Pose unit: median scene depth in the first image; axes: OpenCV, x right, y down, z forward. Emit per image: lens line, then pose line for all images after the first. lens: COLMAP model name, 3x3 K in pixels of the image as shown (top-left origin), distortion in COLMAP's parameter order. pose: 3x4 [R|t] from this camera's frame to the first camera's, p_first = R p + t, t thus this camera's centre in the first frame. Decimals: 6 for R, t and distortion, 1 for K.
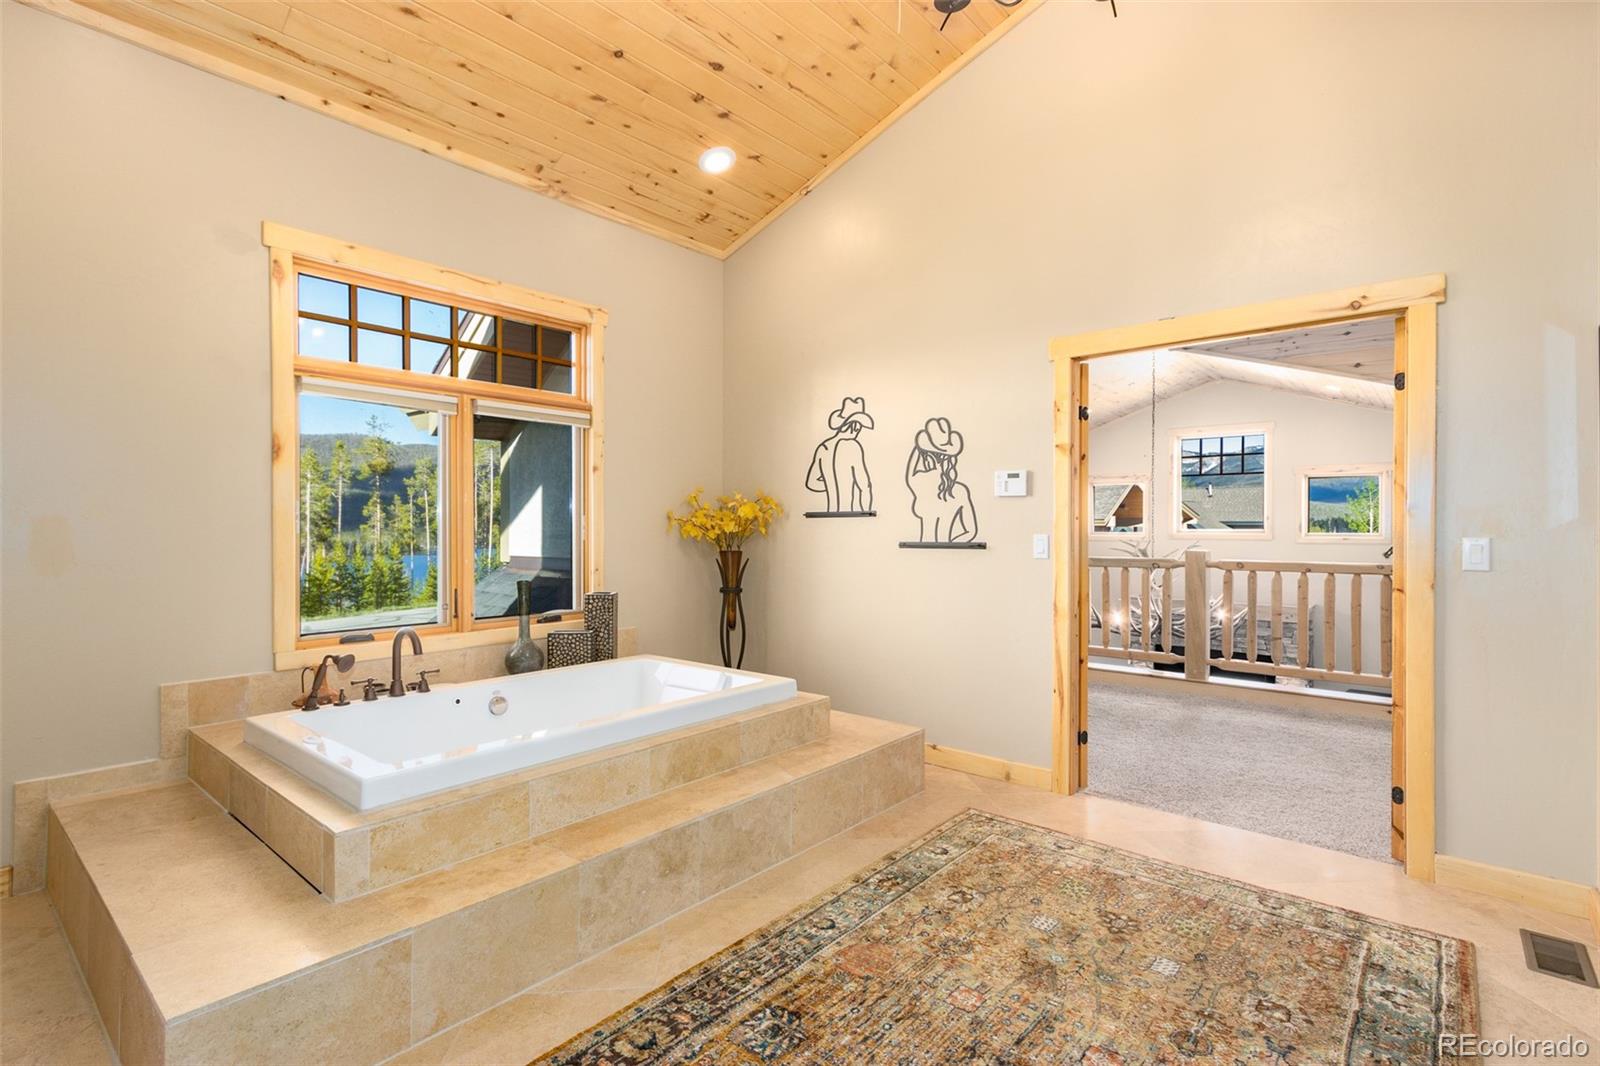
lens RADIAL K [[758.4, 0, 781.7], [0, 758.4, 531.9], [0, 0, 1]] dist [-0.002643, -0.000423]
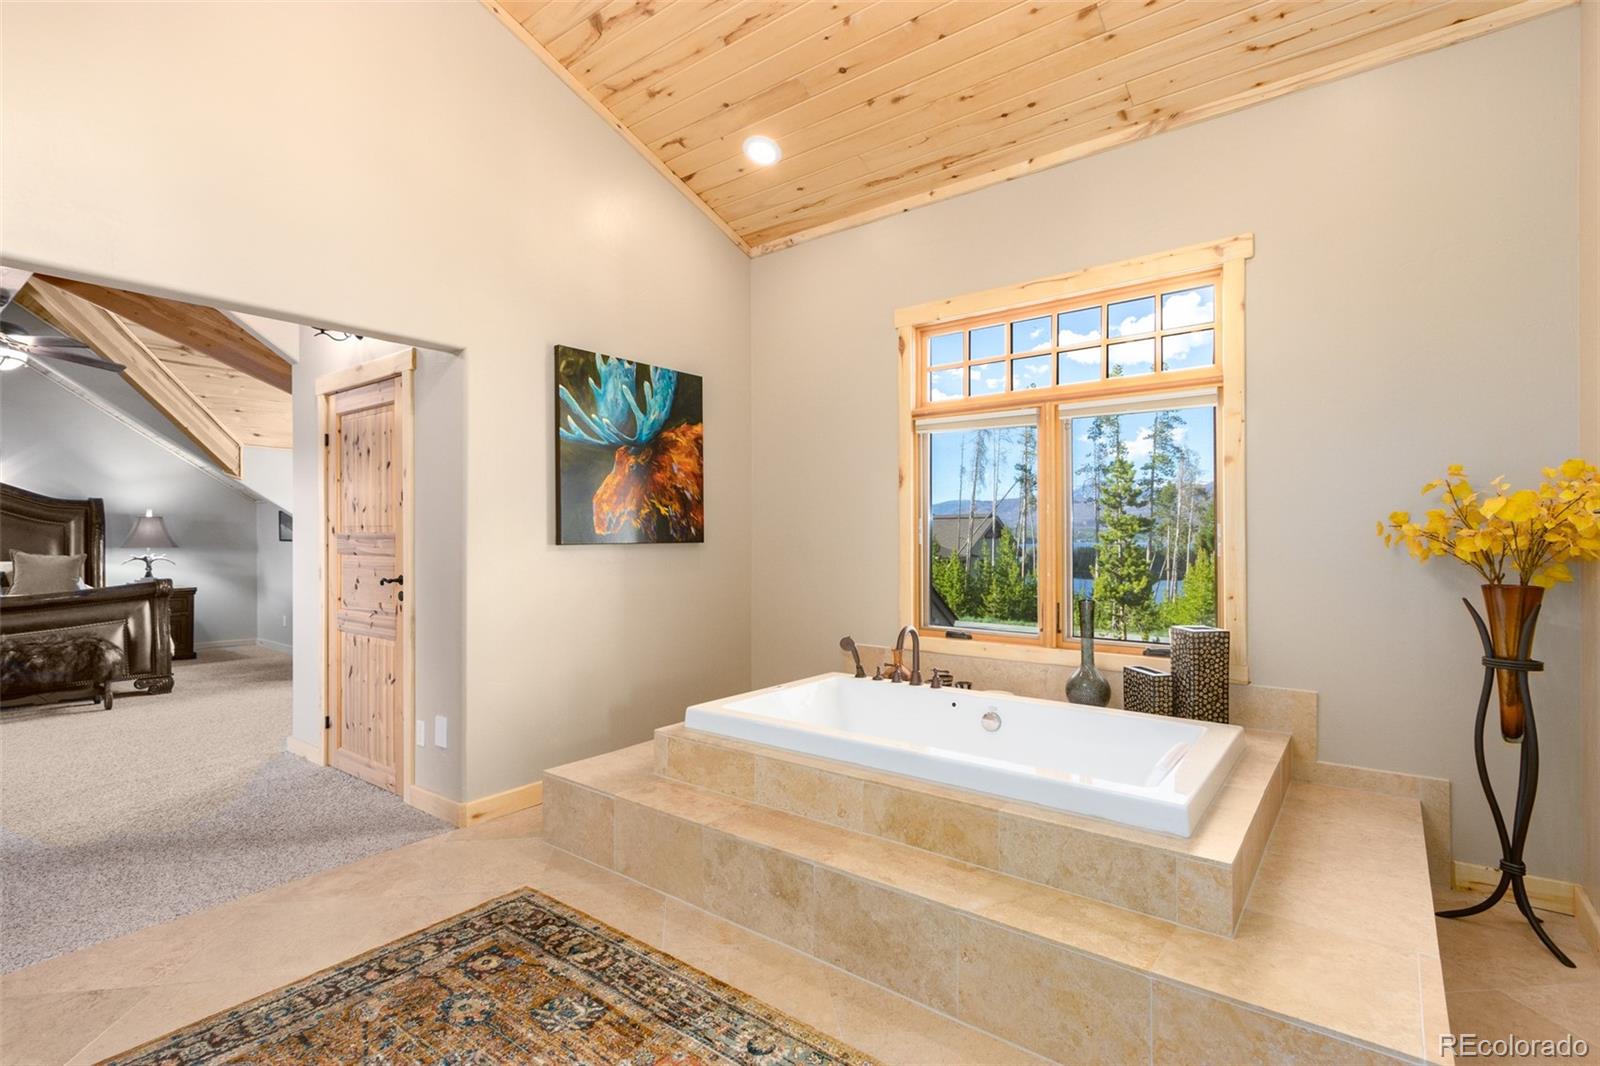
lens RADIAL K [[764.9, 0, 800.0], [0, 764.9, 533.0], [0, 0, 1]] dist [0.002295, -0.000339]
pose [[0.048559, -0.006885, -0.998797, 0.736782], [-0.004661, 0.999964, -0.007120, -0.007326], [0.998809, 0.005001, 0.048525, 0.860969]]
